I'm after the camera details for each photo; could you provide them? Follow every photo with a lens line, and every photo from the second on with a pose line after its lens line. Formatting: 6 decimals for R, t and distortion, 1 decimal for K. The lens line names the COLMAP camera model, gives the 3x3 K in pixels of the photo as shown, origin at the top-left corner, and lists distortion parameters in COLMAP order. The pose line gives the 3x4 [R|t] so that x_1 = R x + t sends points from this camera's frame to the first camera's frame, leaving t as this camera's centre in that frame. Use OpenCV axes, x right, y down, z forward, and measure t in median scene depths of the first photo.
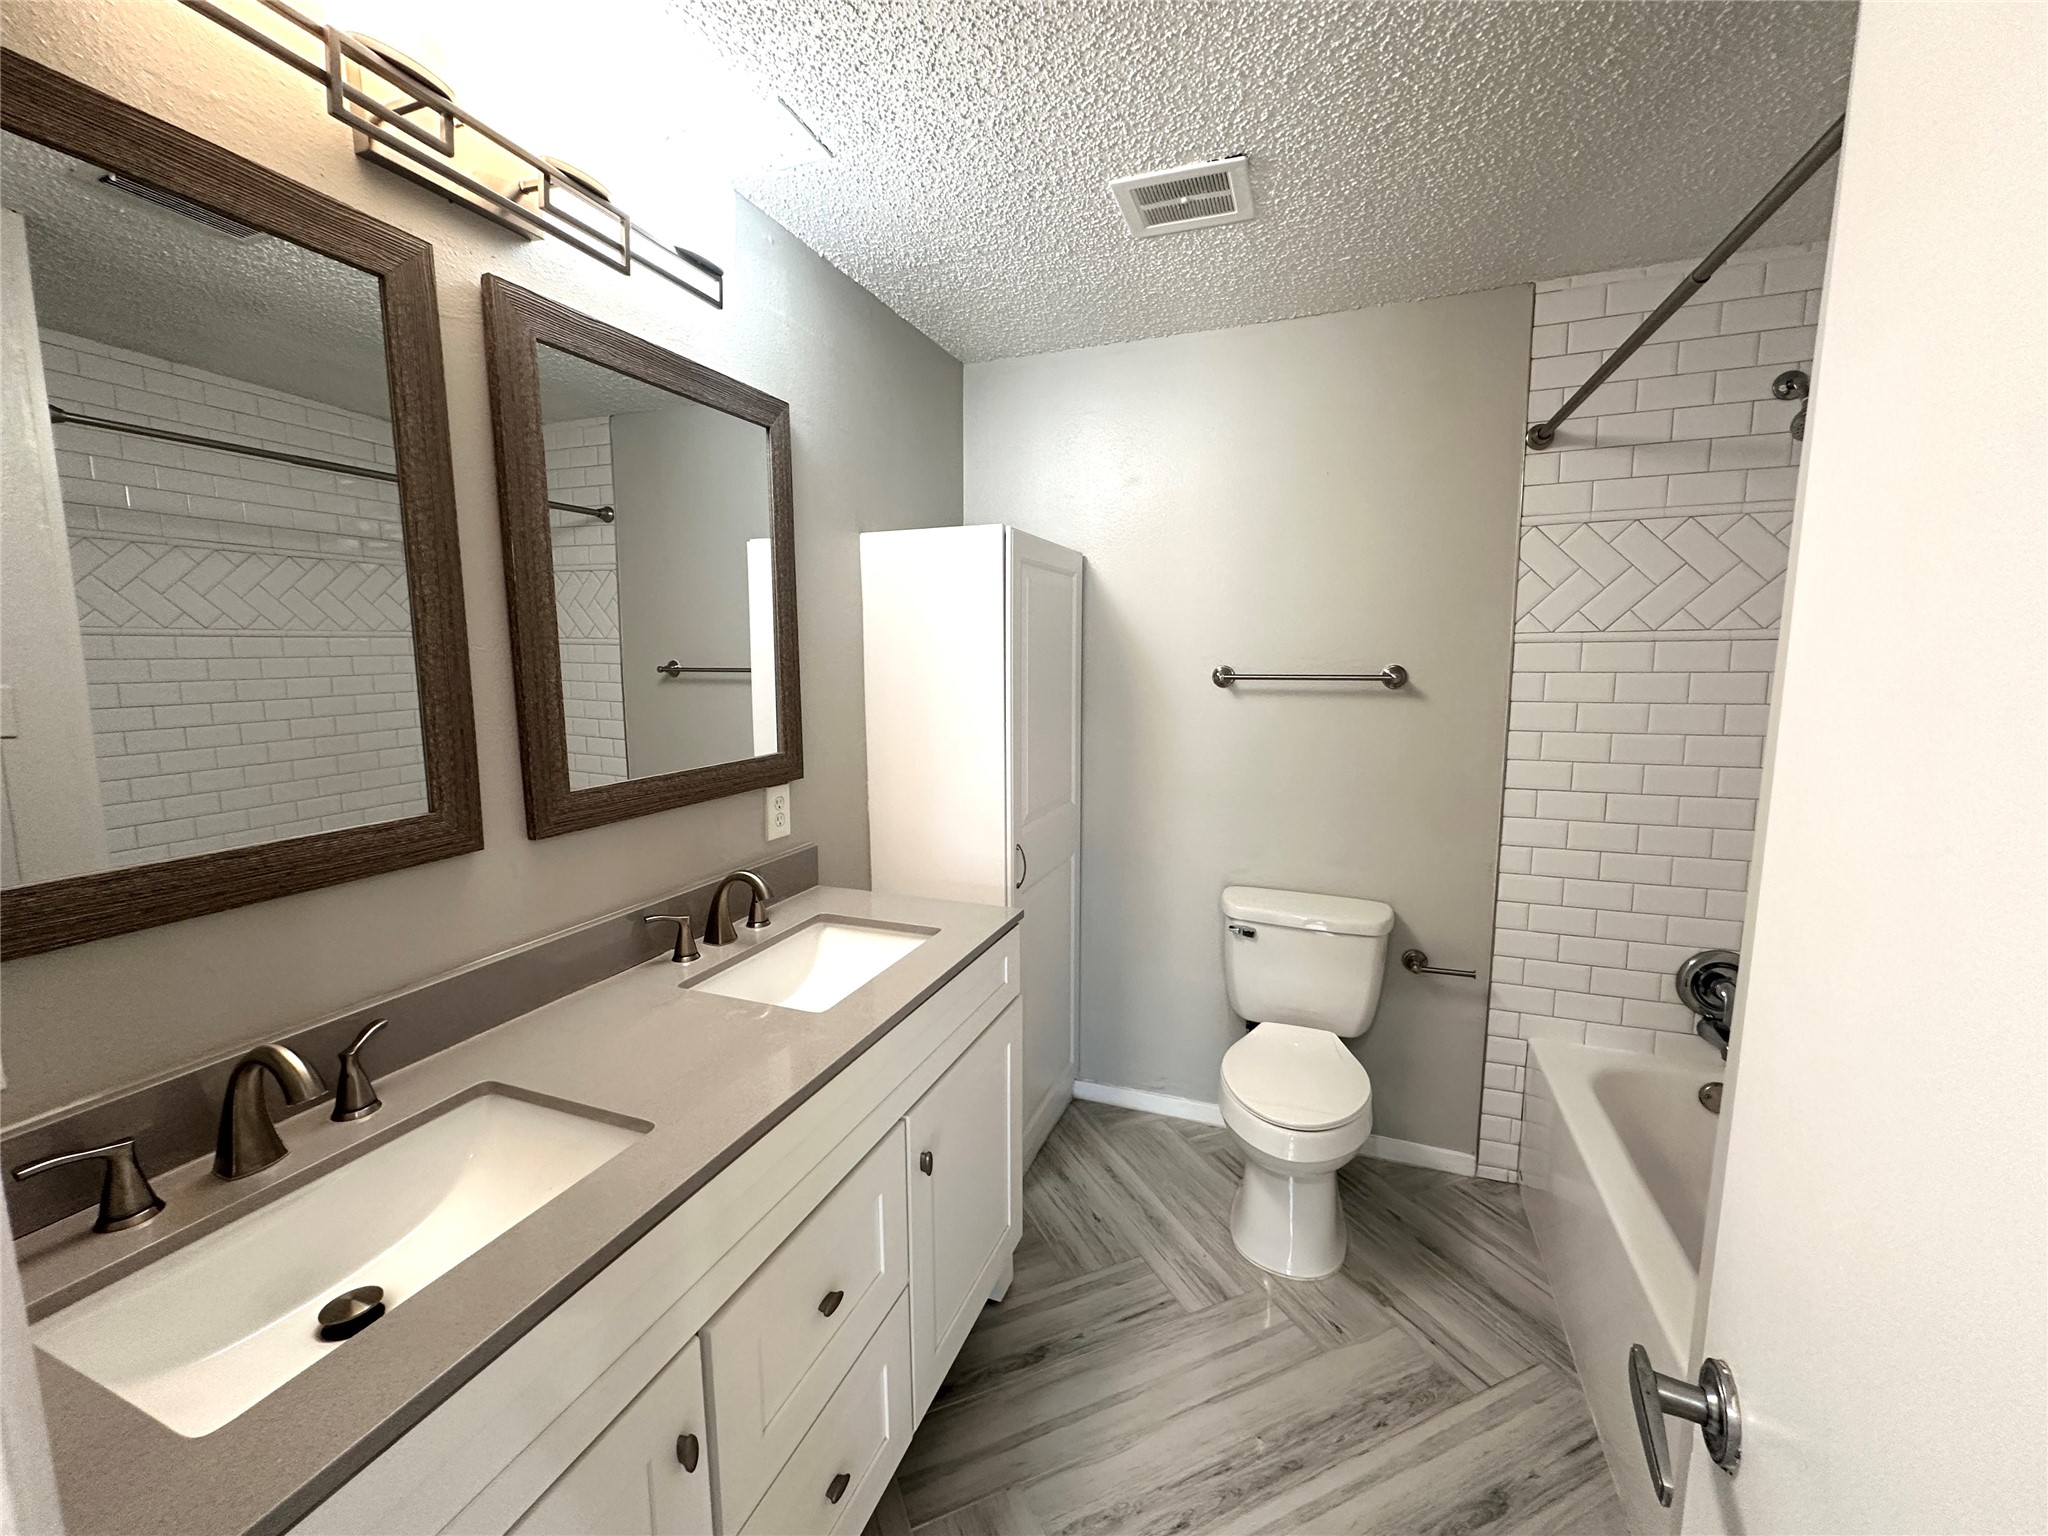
lens RADIAL K [[817.7, 0, 1025.2], [0, 817.7, 767.5], [0, 0, 1]] dist [-0.005377, 0.001783]
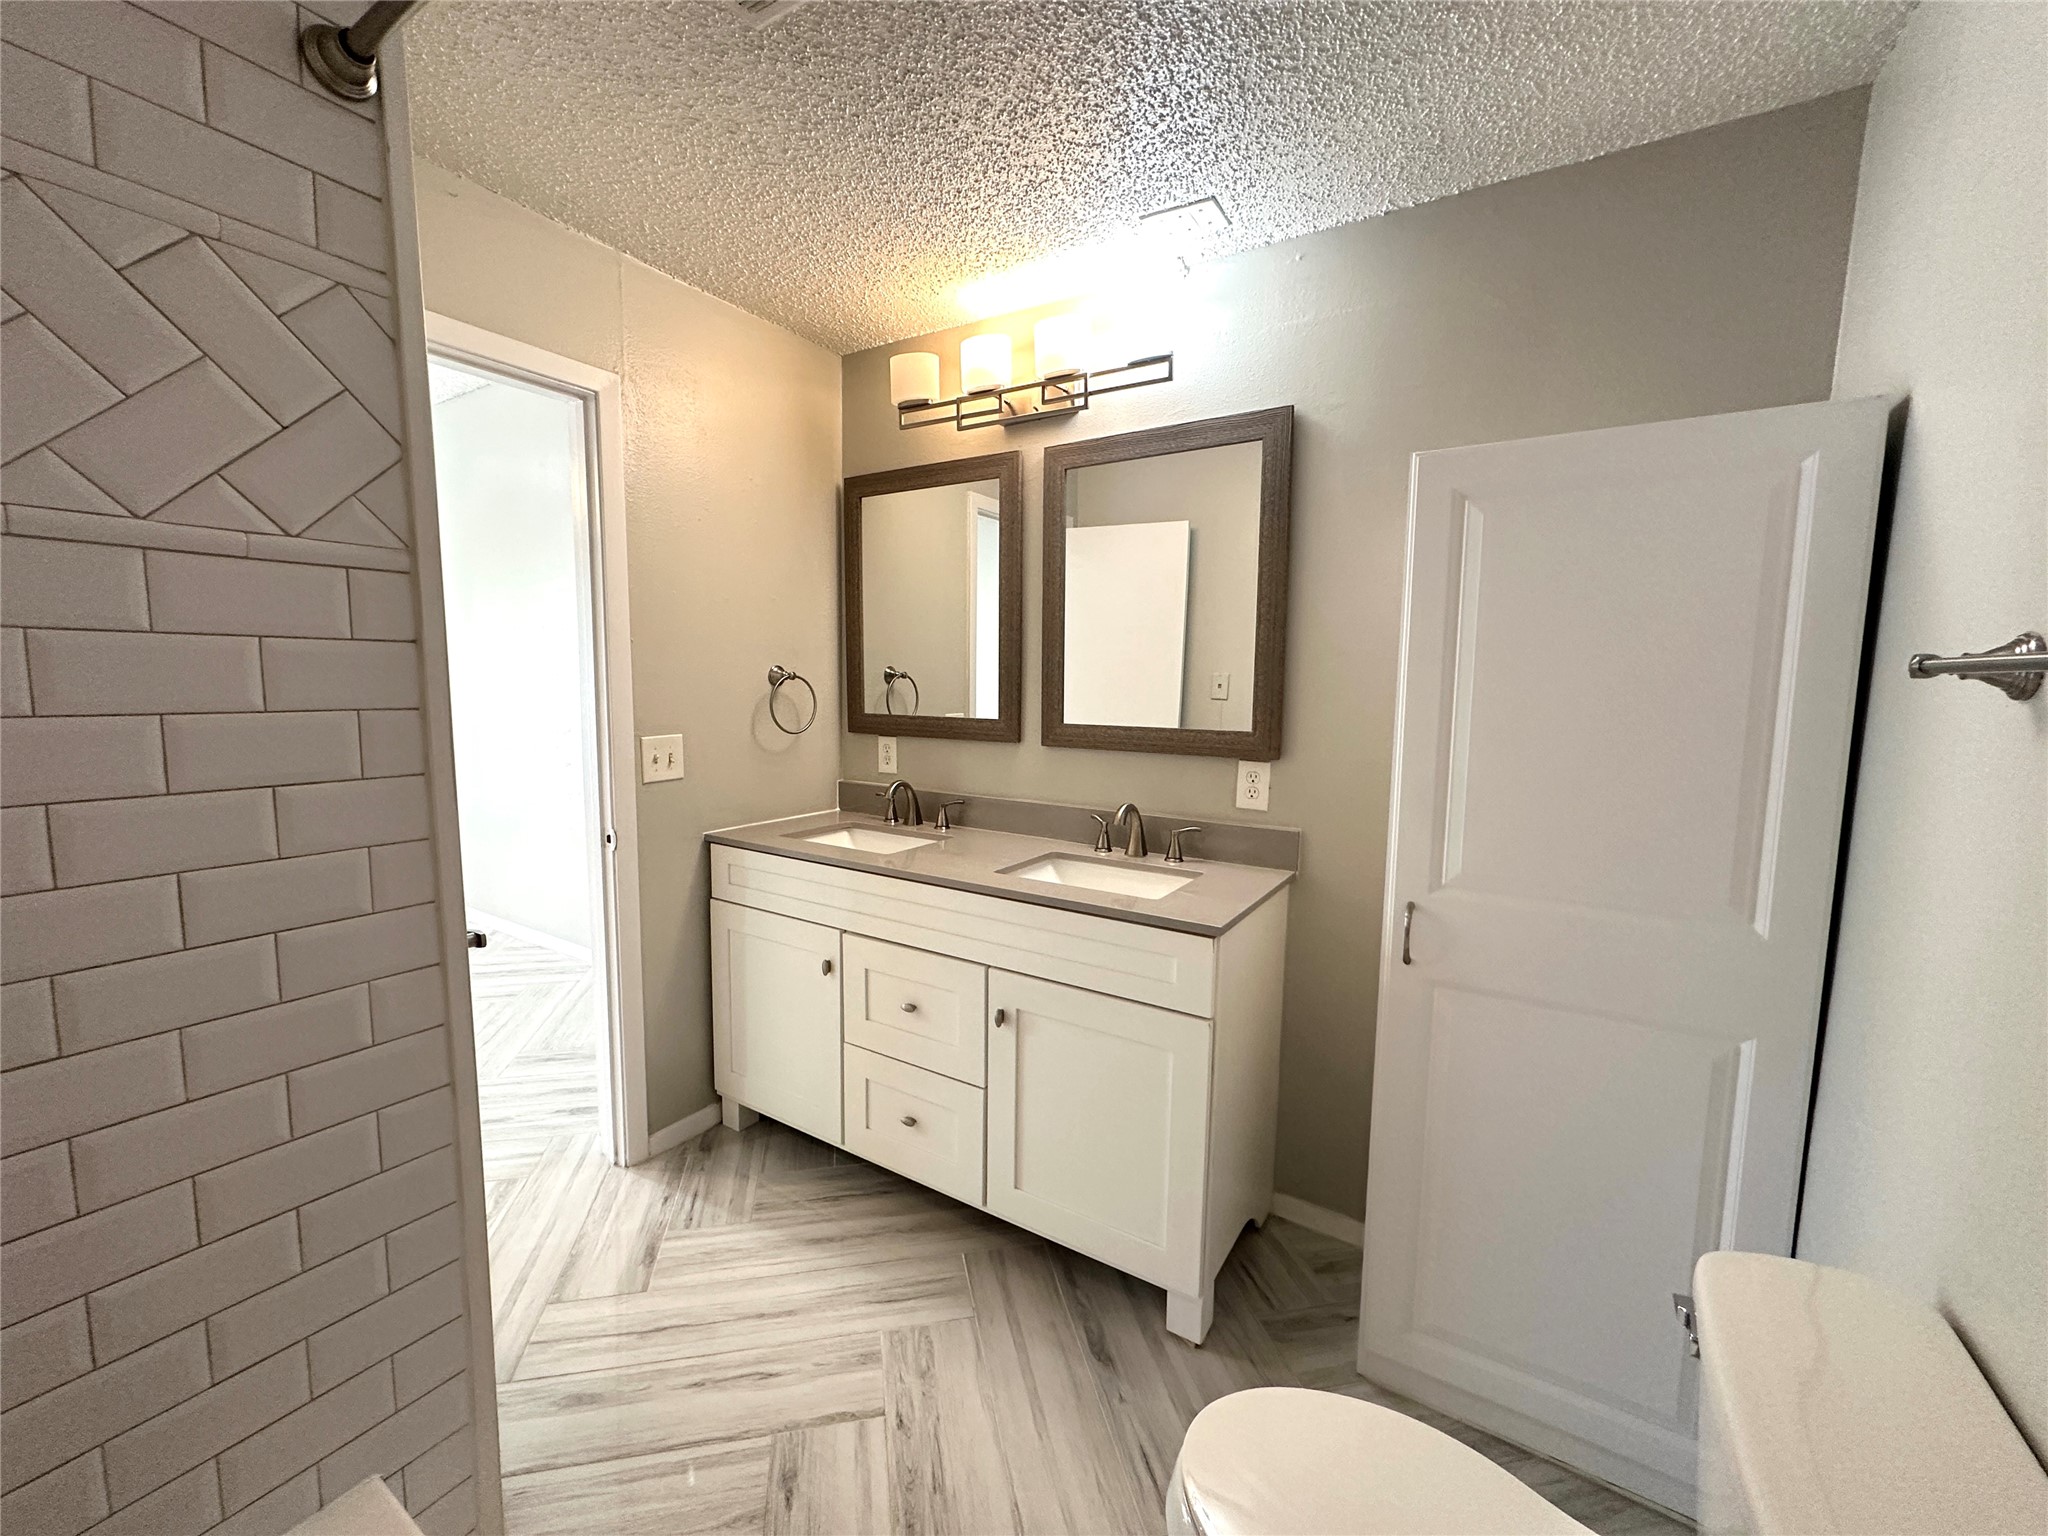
lens RADIAL K [[817.7, 0, 1020.1], [0, 817.7, 766.8], [0, 0, 1]] dist [-0.005377, 0.001783]
pose [[-0.200275, 0.116029, -0.972845, 1.029108], [-0.143007, 0.978866, 0.146188, -0.107870], [0.969247, 0.168401, -0.179449, 1.101859]]
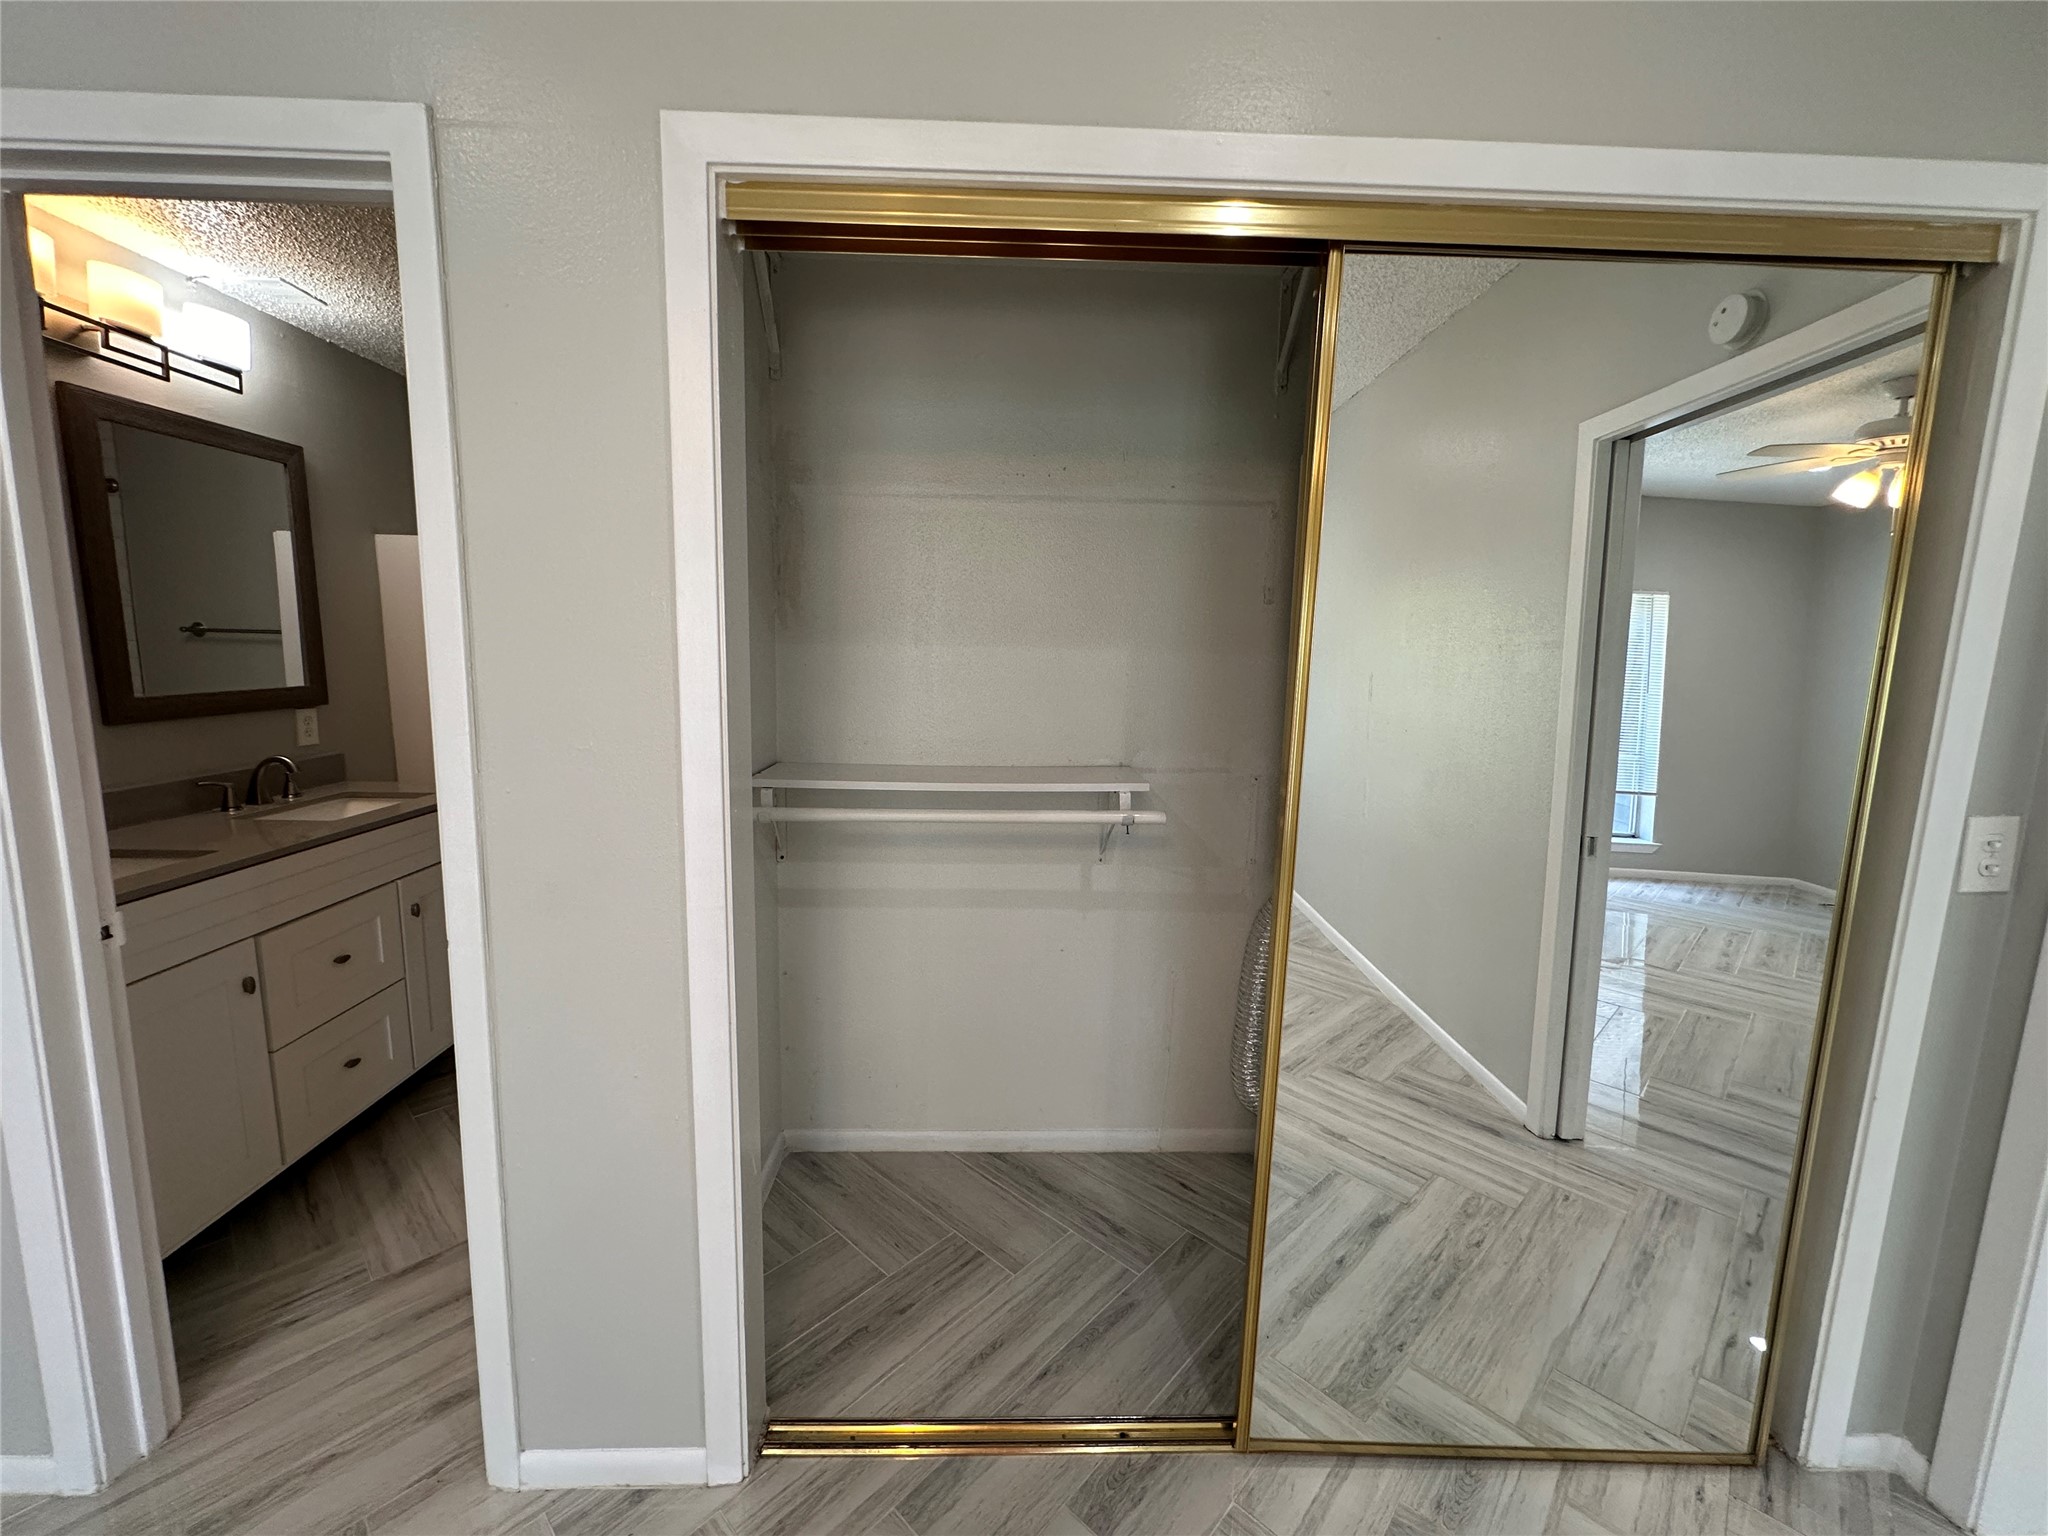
lens RADIAL K [[817.7, 0, 1034.3], [0, 817.7, 770.7], [0, 0, 1]] dist [-0.005377, 0.001783]
pose [[0.918280, -0.031620, 0.394668, 0.383009], [0.024789, 0.999442, 0.022399, 0.162626], [-0.395156, -0.010785, 0.918551, -1.039696]]
